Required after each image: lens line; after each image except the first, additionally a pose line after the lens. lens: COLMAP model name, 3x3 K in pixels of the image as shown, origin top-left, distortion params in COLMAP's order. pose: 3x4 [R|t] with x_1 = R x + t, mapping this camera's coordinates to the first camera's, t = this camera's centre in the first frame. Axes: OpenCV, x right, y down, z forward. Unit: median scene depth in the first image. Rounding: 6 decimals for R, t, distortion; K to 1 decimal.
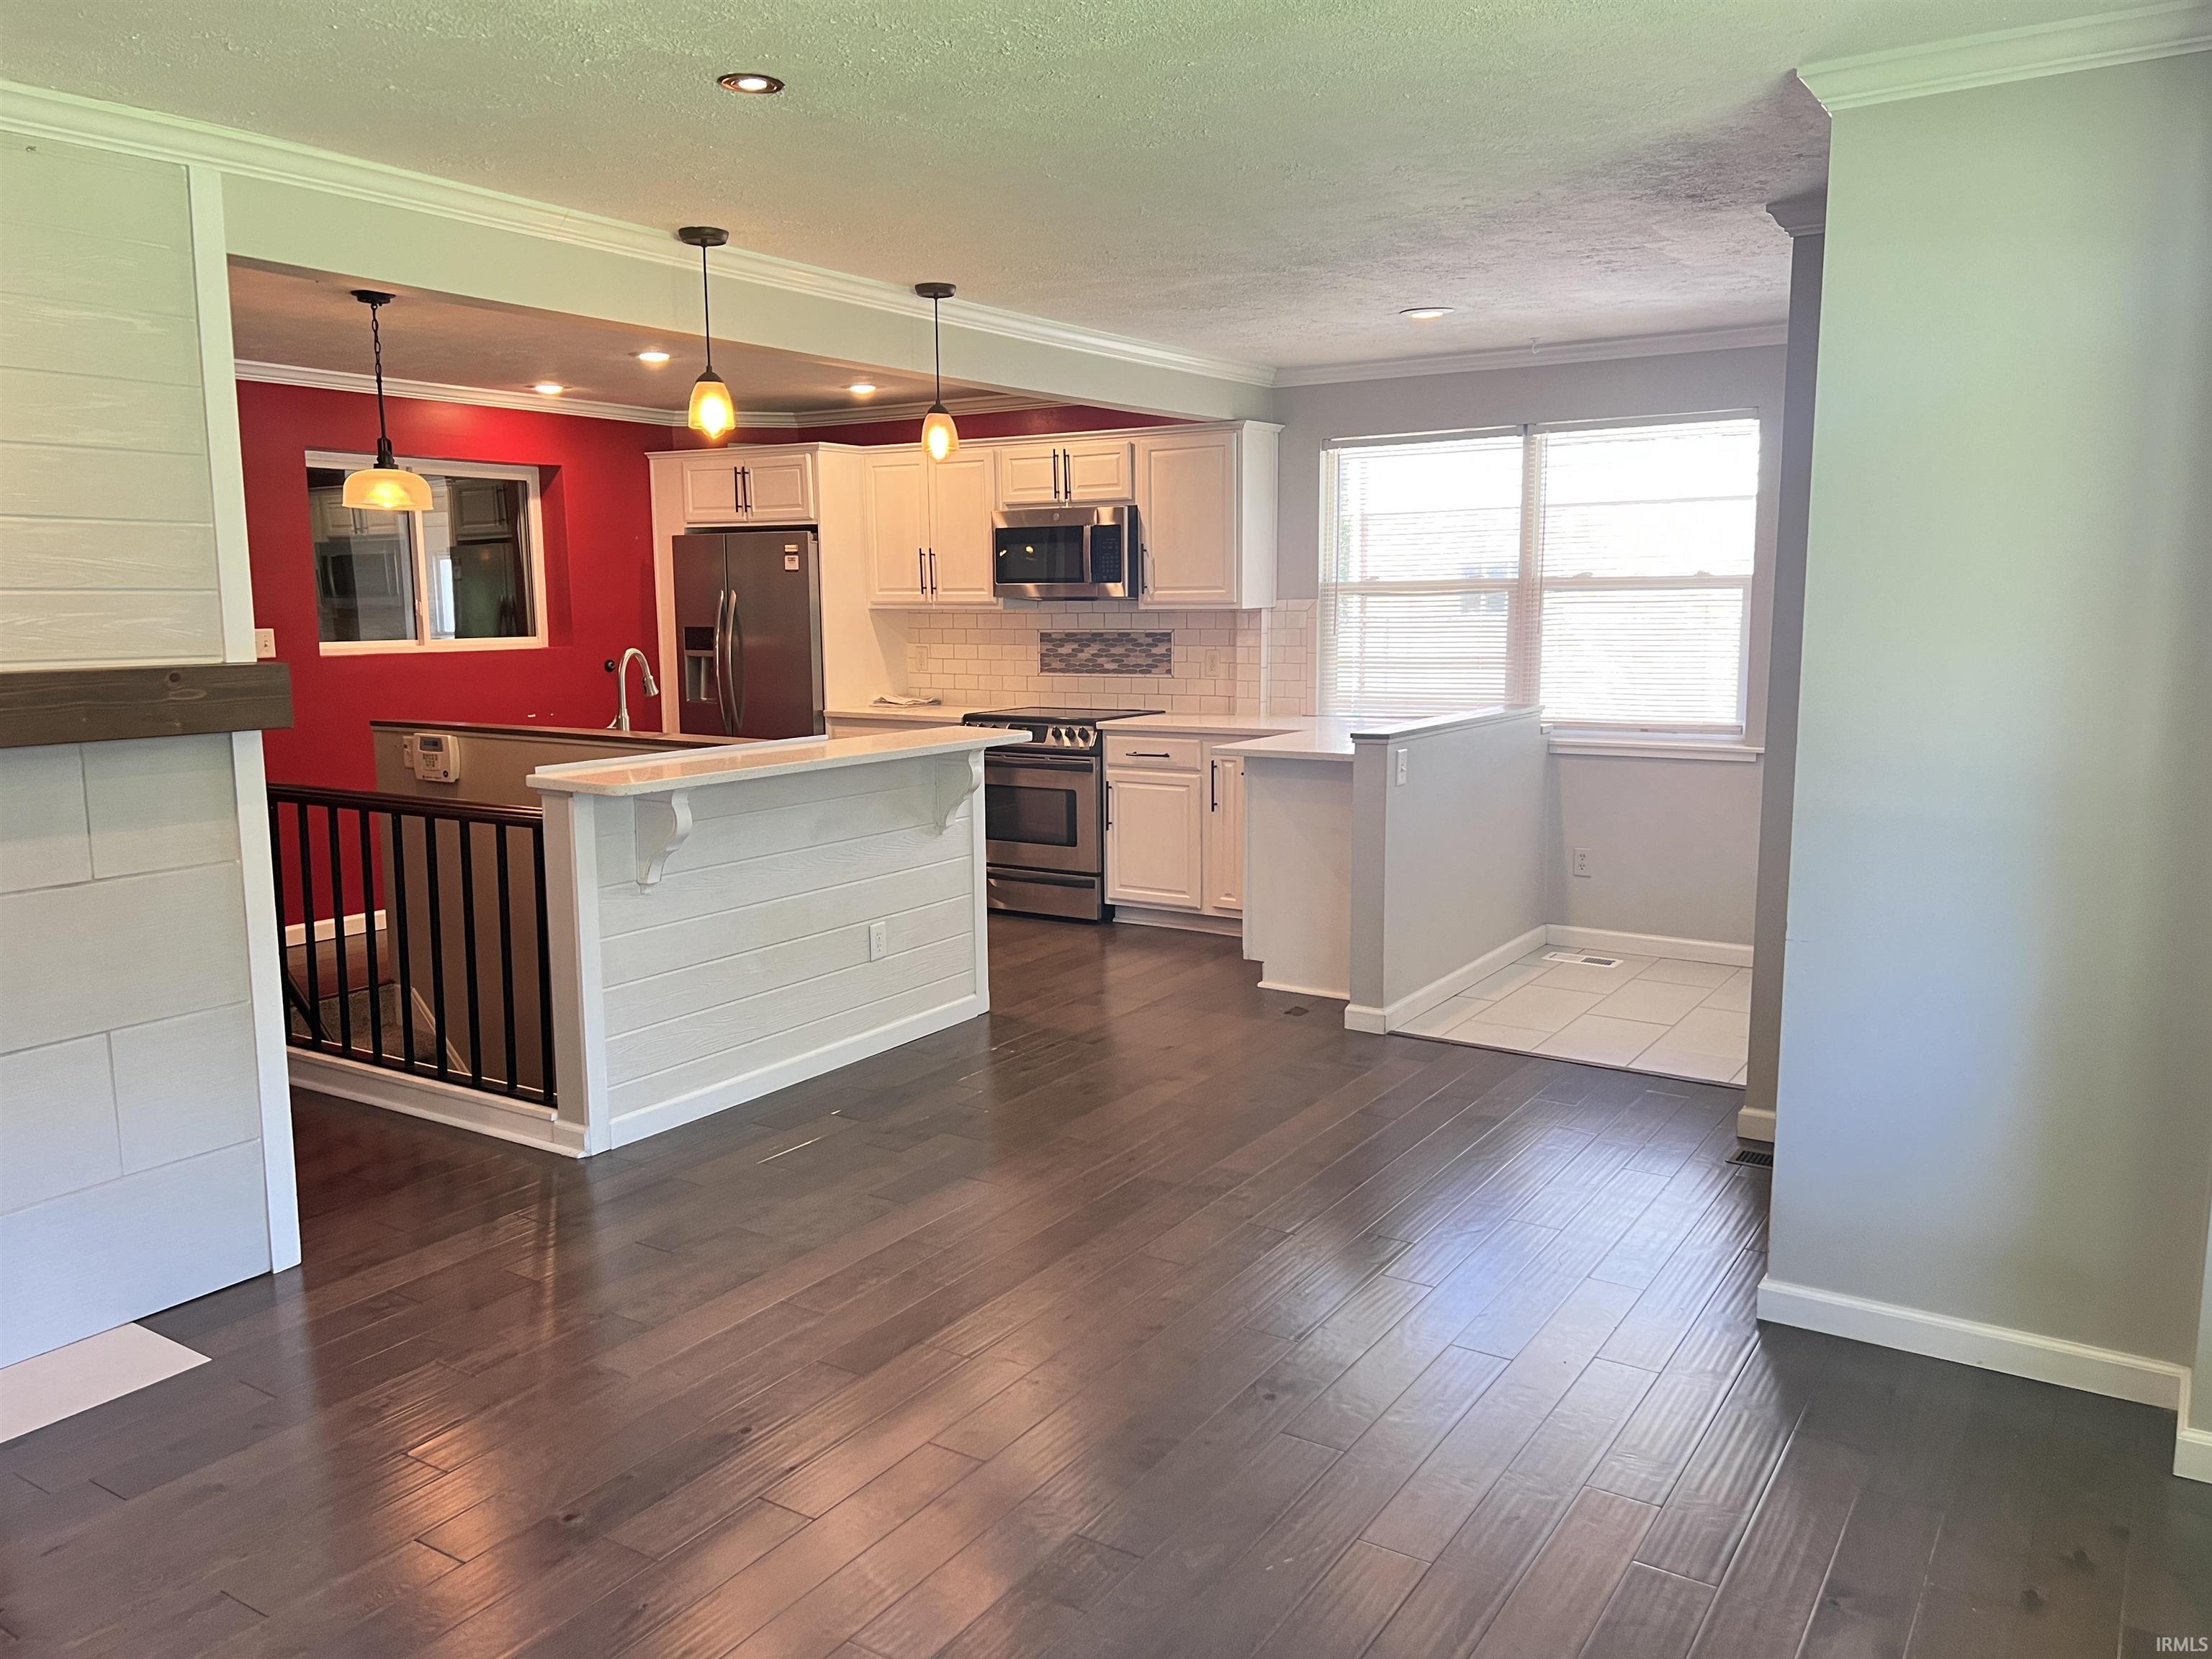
lens RADIAL K [[1683.0, 0, 1103.4], [0, 1683.0, 861.2], [0, 0, 1]] dist [0.070186, -0.078183]
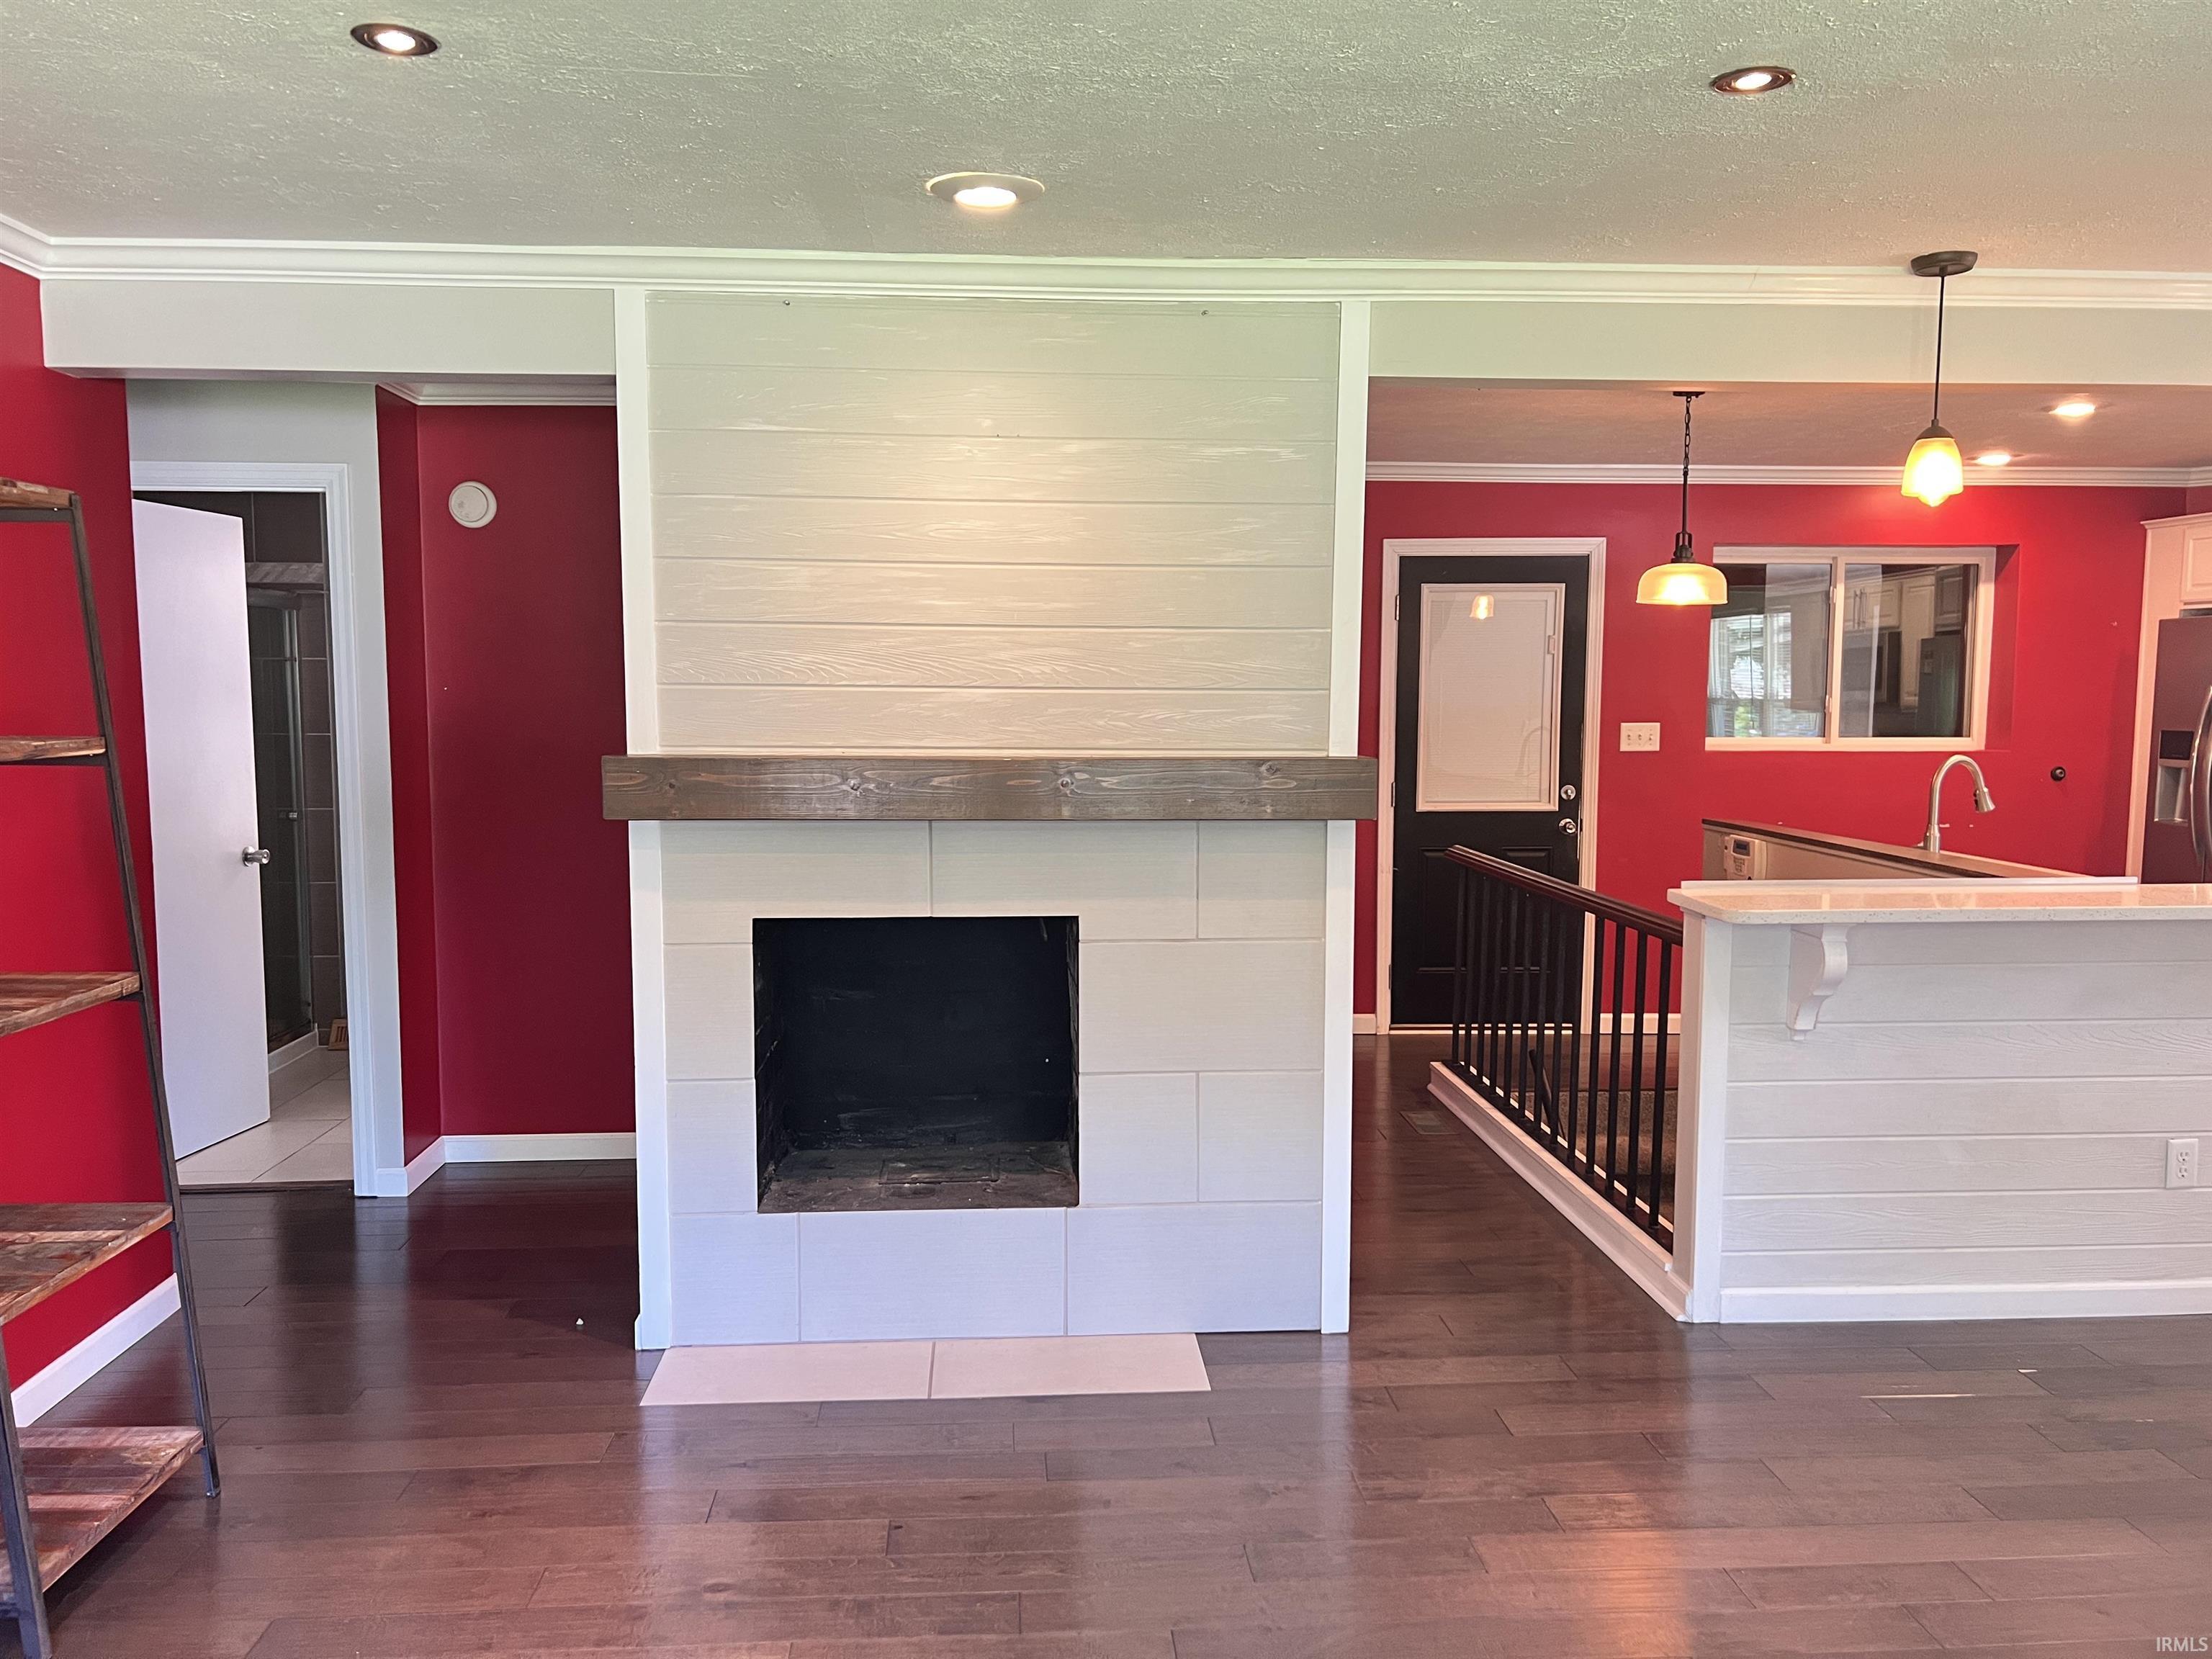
lens RADIAL K [[1683.0, 0, 1103.4], [0, 1683.0, 861.2], [0, 0, 1]] dist [0.070186, -0.078183]
pose [[0.591670, 0.091738, -0.800944, 0.207677], [-0.133413, 0.990948, 0.014946, -0.037716], [0.795065, 0.098013, 0.598553, 0.202800]]
